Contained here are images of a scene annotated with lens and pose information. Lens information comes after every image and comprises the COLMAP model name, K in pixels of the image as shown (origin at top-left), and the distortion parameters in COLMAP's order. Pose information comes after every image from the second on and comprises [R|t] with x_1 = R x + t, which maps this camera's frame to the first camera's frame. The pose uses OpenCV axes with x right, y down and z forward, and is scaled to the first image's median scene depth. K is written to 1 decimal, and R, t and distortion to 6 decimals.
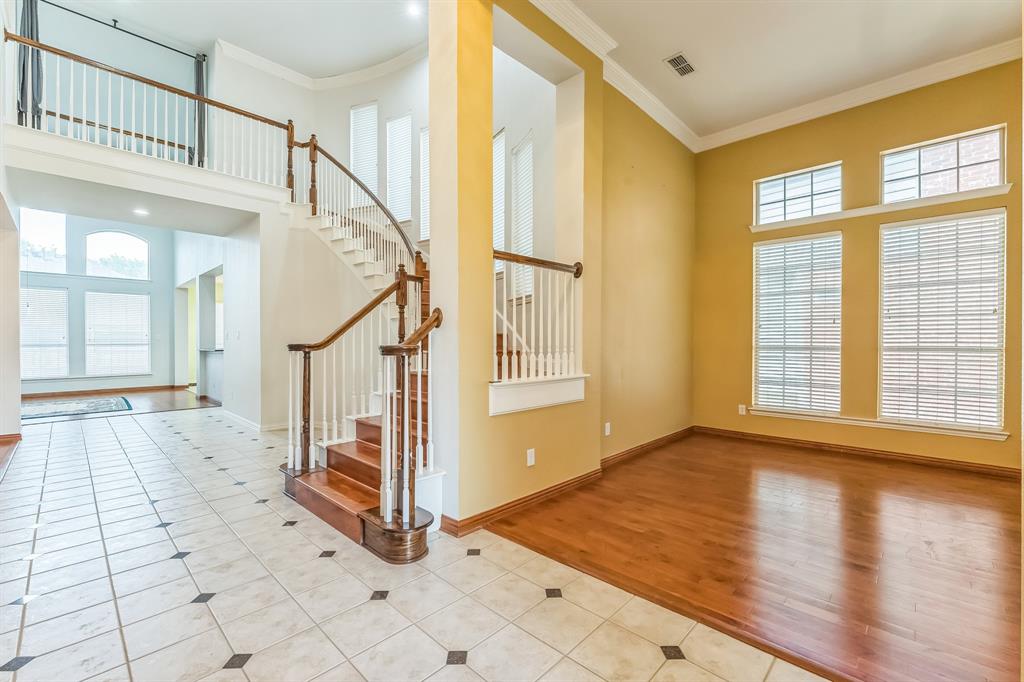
lens RADIAL K [[435.7, 0, 509.8], [0, 435.7, 343.7], [0, 0, 1]] dist [-0.000583, 0.000750]
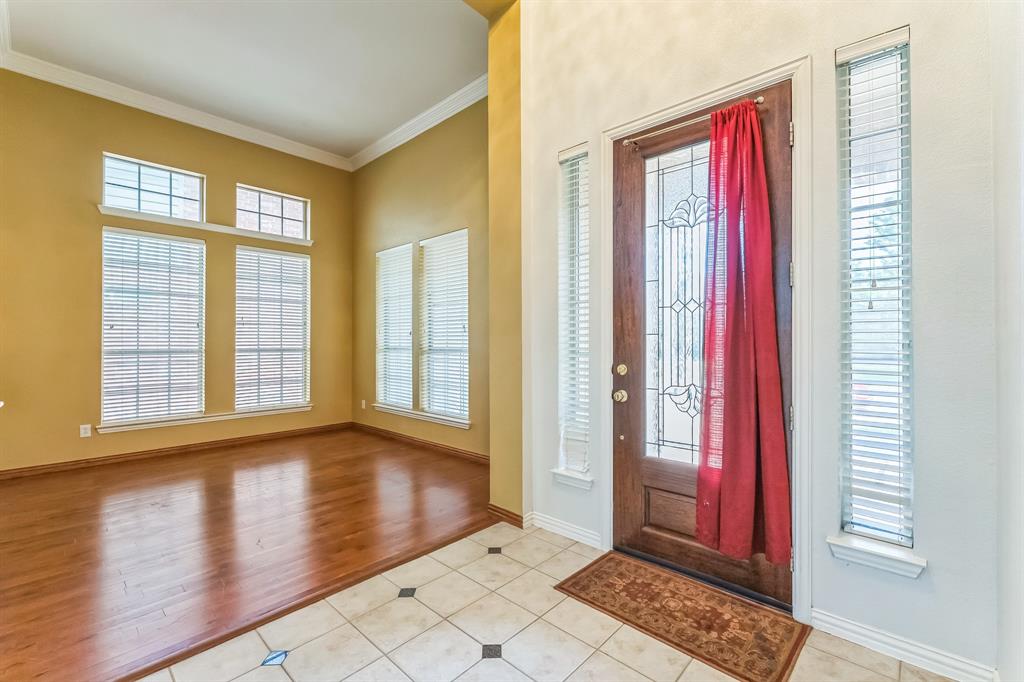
lens RADIAL K [[435.7, 0, 516.0], [0, 435.7, 344.6], [0, 0, 1]] dist [-0.000583, 0.000750]
pose [[-0.013456, 0.001186, 0.999909, -0.308441], [0.011591, 0.999932, -0.001030, 0.004339], [-0.999842, 0.011576, -0.013469, 0.250557]]
